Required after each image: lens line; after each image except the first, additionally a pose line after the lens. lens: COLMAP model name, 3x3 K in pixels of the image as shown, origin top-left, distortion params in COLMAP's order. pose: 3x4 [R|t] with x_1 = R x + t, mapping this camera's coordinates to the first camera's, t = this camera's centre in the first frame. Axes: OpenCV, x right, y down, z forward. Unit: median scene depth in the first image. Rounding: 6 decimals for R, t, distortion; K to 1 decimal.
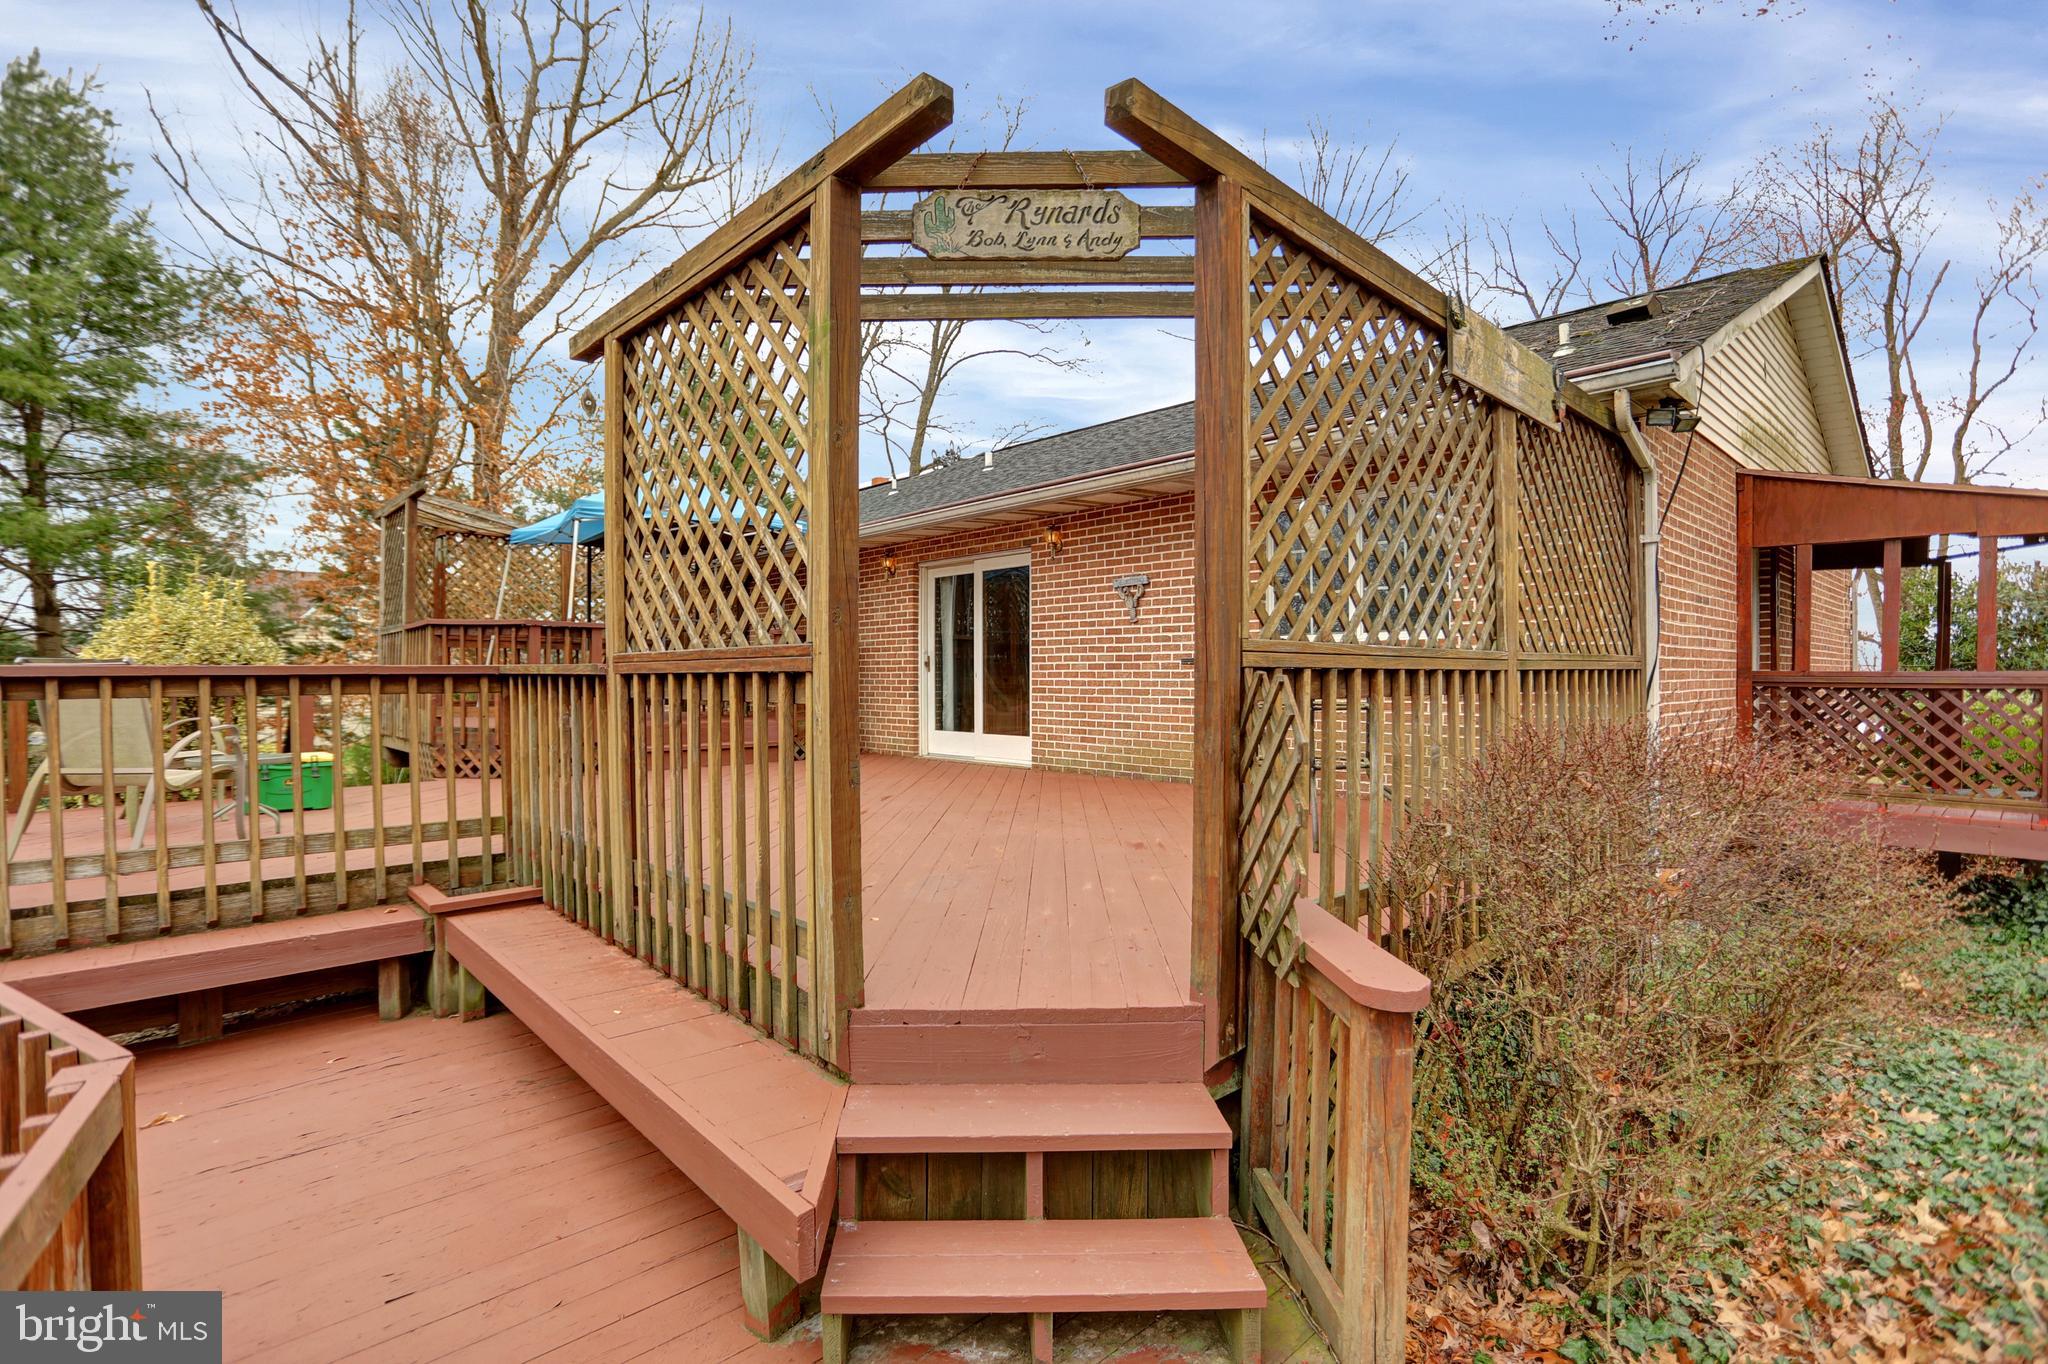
lens RADIAL K [[1010.9, 0, 1018.4], [0, 1010.9, 691.2], [0, 0, 1]] dist [-0.032786, 0.001023]
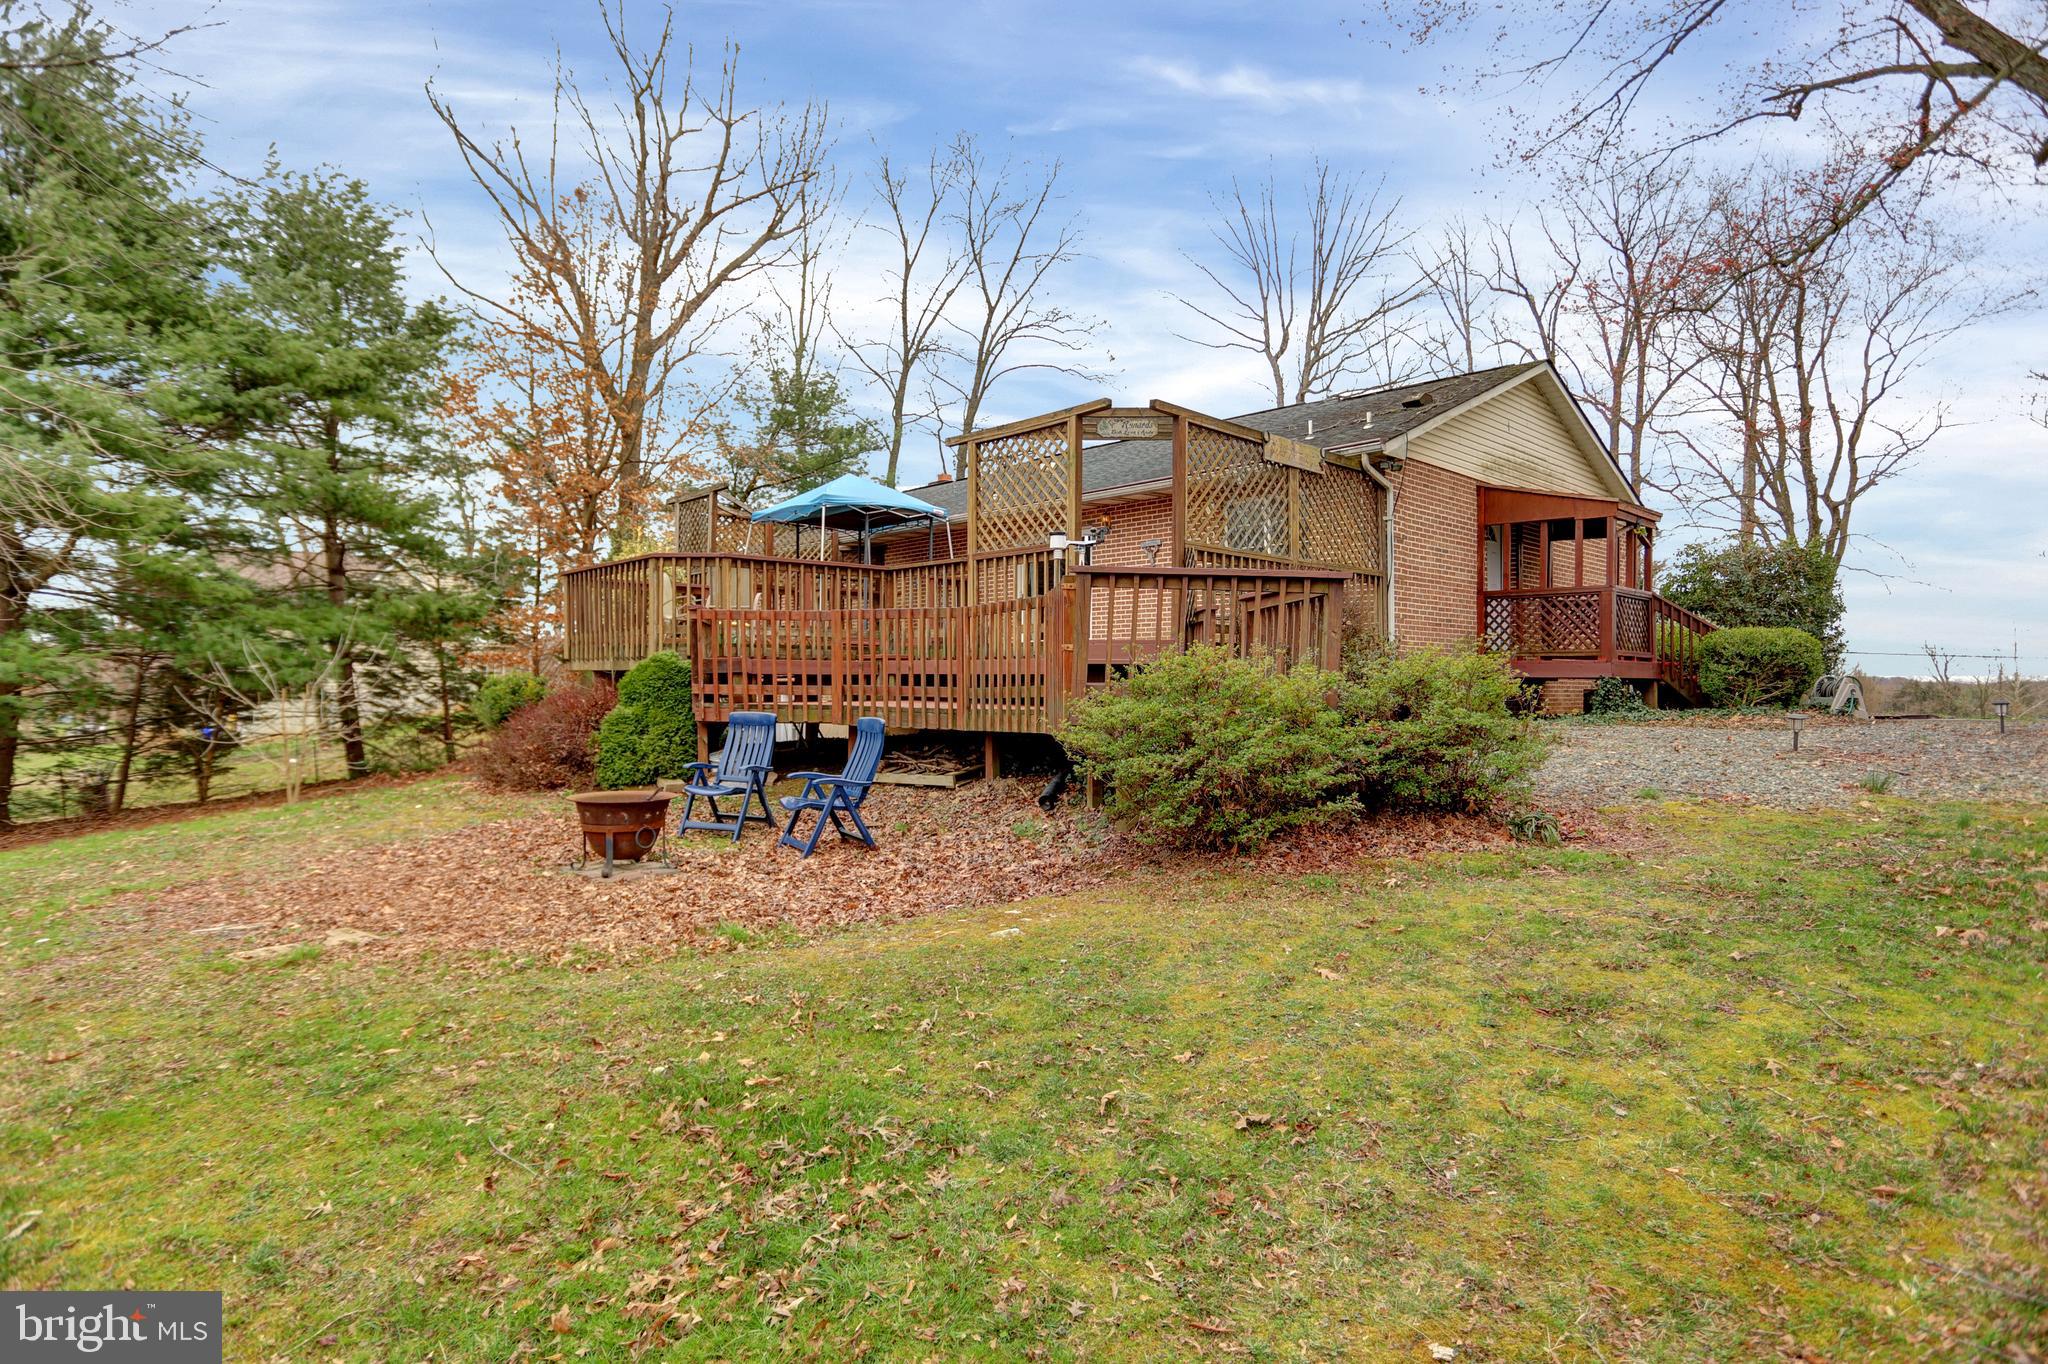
lens RADIAL K [[1157.6, 0, 1023.8], [0, 1157.6, 677.1], [0, 0, 1]] dist [-0.019258, 0.000473]
pose [[0.999954, 0.006292, 0.007275, -0.099683], [-0.006104, 0.999655, -0.025564, 0.141793], [-0.007433, 0.025519, 0.999647, -0.811097]]
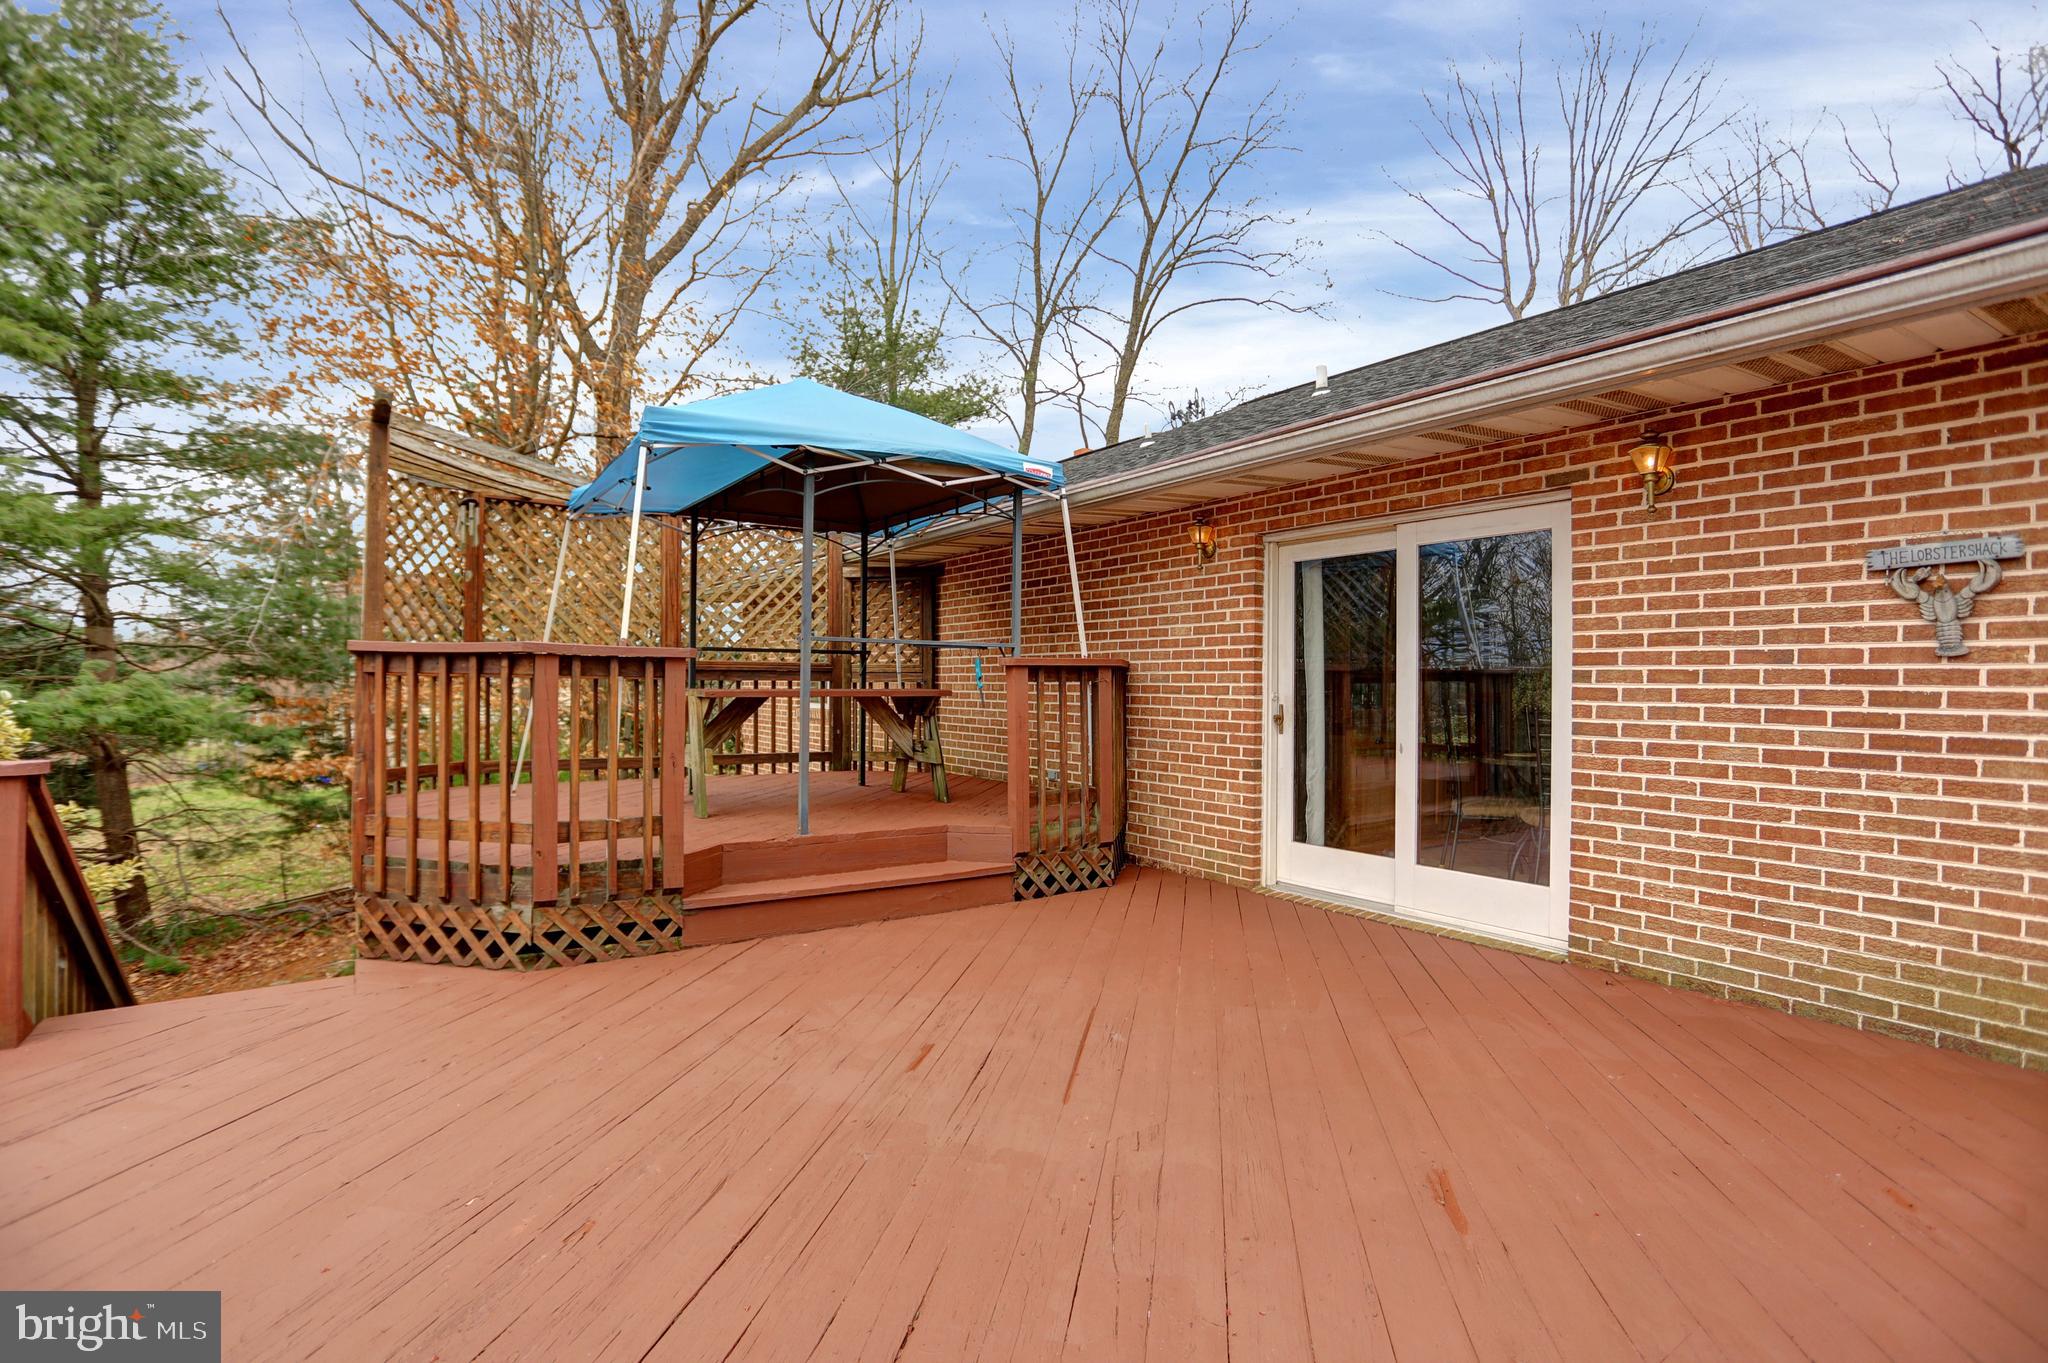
lens RADIAL K [[1010.9, 0, 1030.5], [0, 1010.9, 669.3], [0, 0, 1]] dist [-0.032786, 0.001023]
pose [[0.991661, 0.005190, -0.128773, -0.152284], [-0.008720, 0.999601, -0.026863, -0.038030], [0.128582, 0.027762, 0.991310, 0.441753]]
